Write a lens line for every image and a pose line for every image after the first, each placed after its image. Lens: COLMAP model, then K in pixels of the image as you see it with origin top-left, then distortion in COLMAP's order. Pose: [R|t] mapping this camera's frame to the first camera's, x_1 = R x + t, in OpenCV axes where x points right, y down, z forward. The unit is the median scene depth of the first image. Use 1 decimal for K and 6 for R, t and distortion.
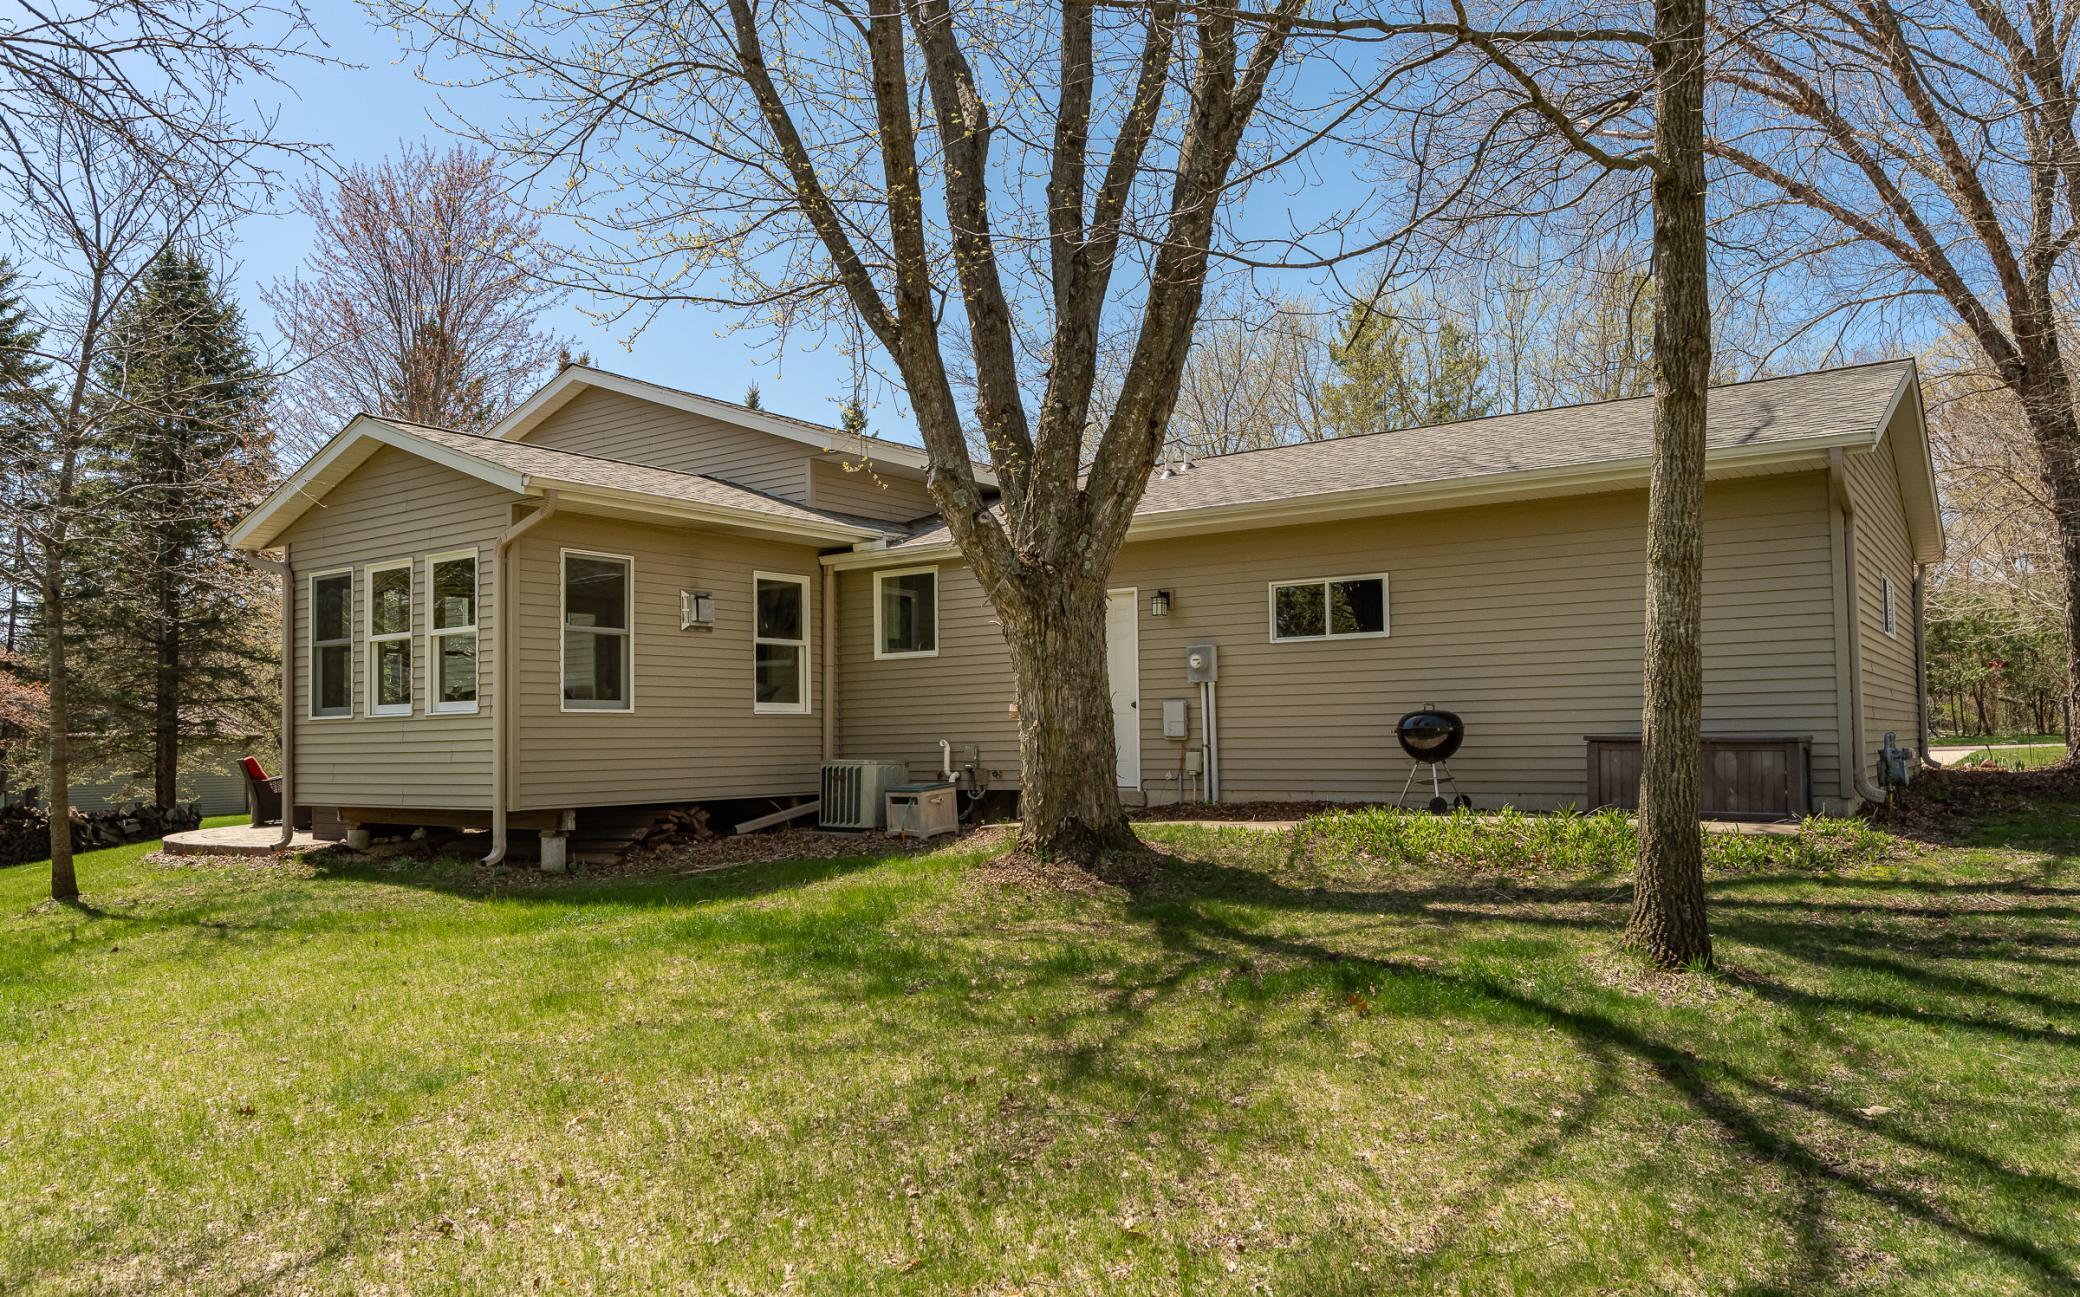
lens RADIAL K [[1474.9, 0, 1038.4], [0, 1474.9, 655.8], [0, 0, 1]] dist [-0.028616, -0.003696]
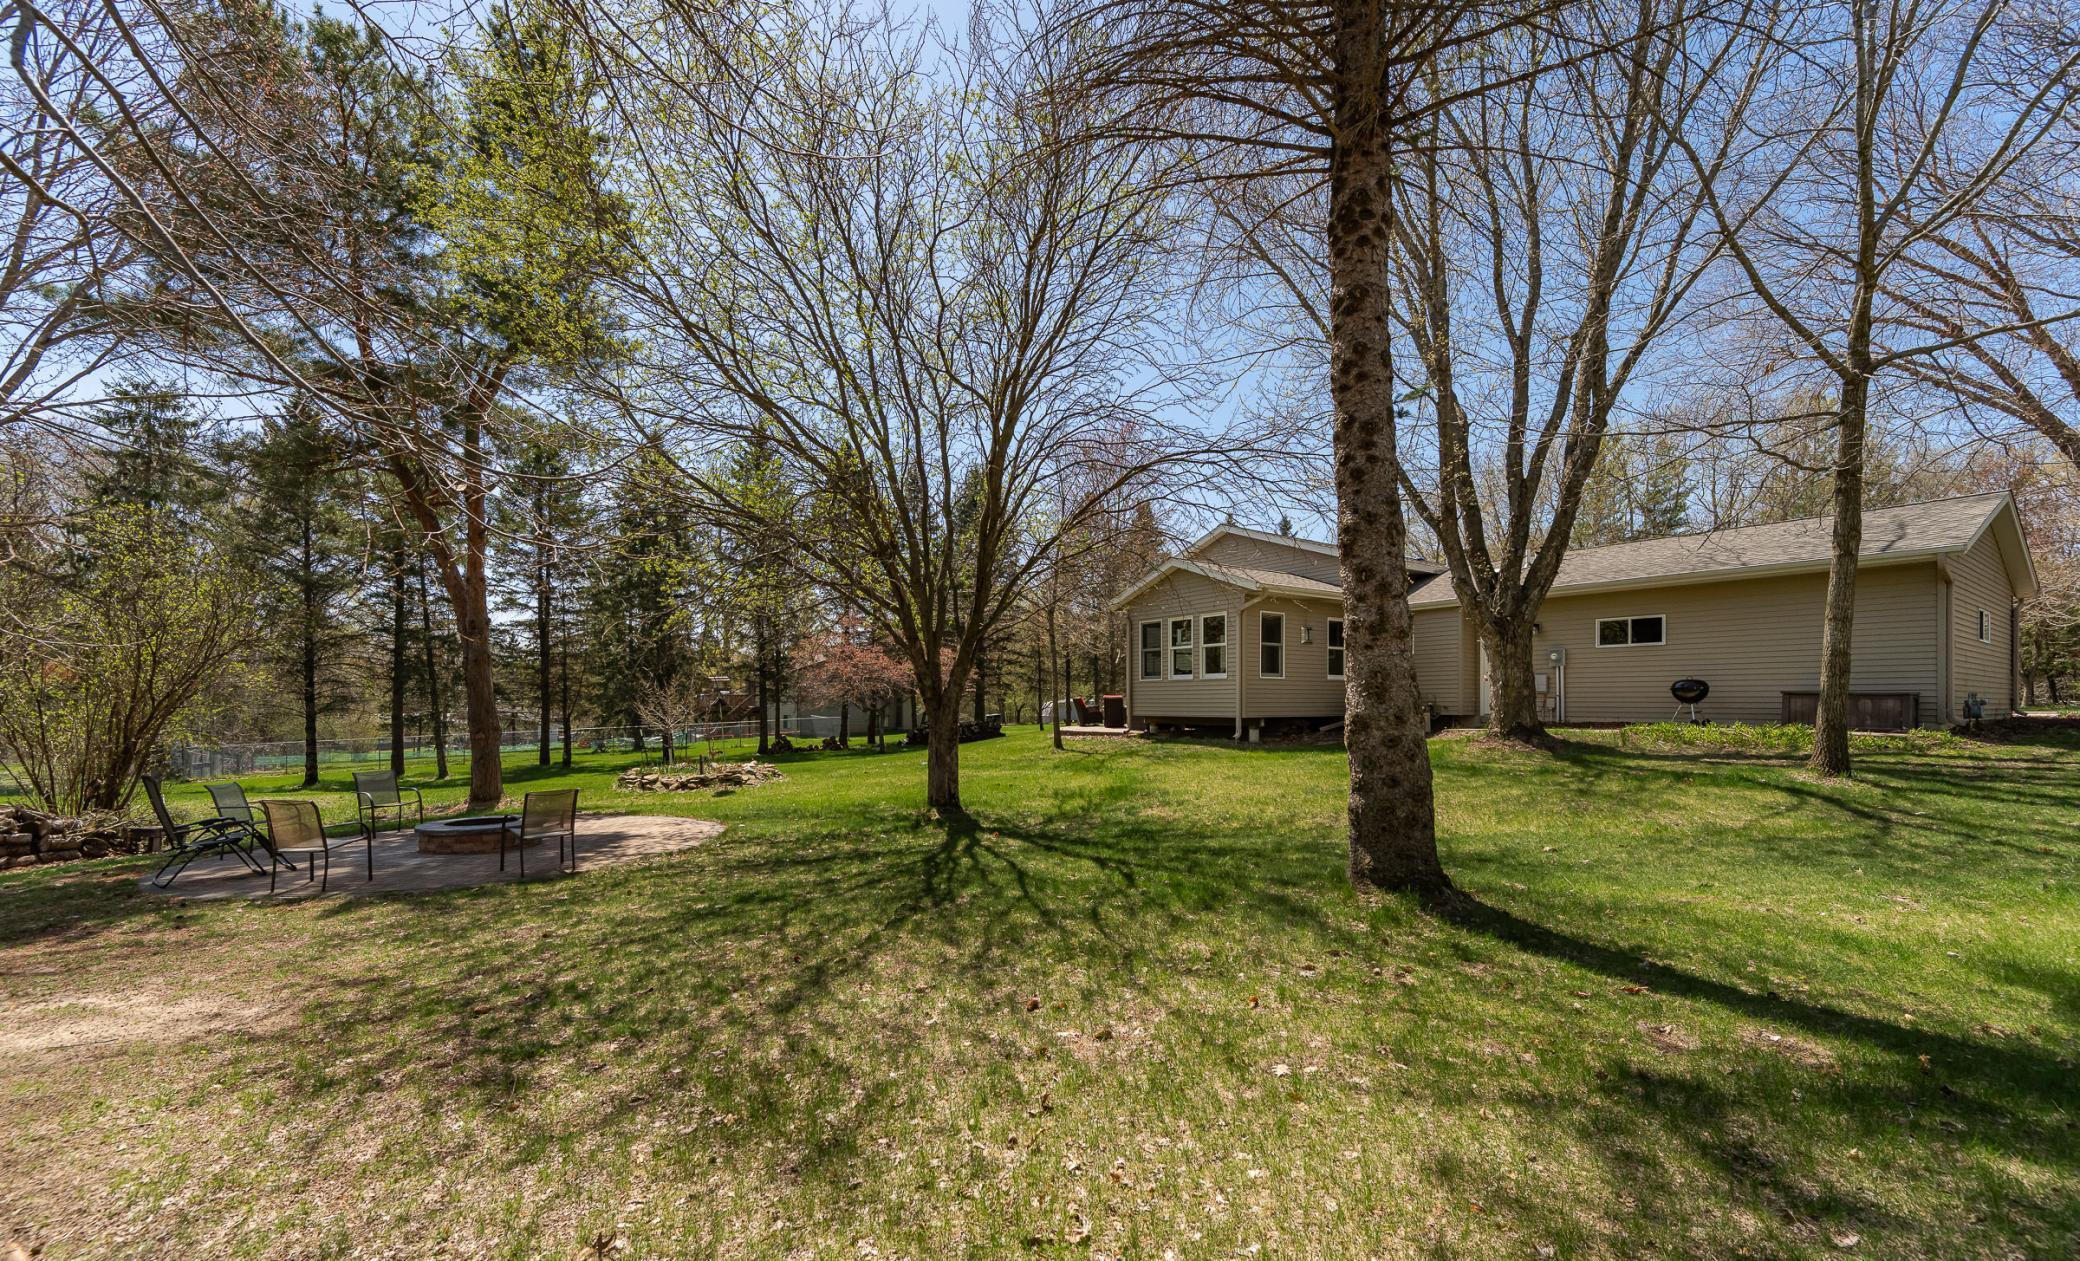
lens RADIAL K [[837.4, 0, 1039.9], [0, 837.4, 694.1], [0, 0, 1]] dist [-0.000944, 0.000008]
pose [[0.939536, 0.012430, -0.342225, -0.235261], [0.005216, 0.998706, 0.050592, -0.009241], [0.342411, -0.049318, 0.938255, -0.535225]]
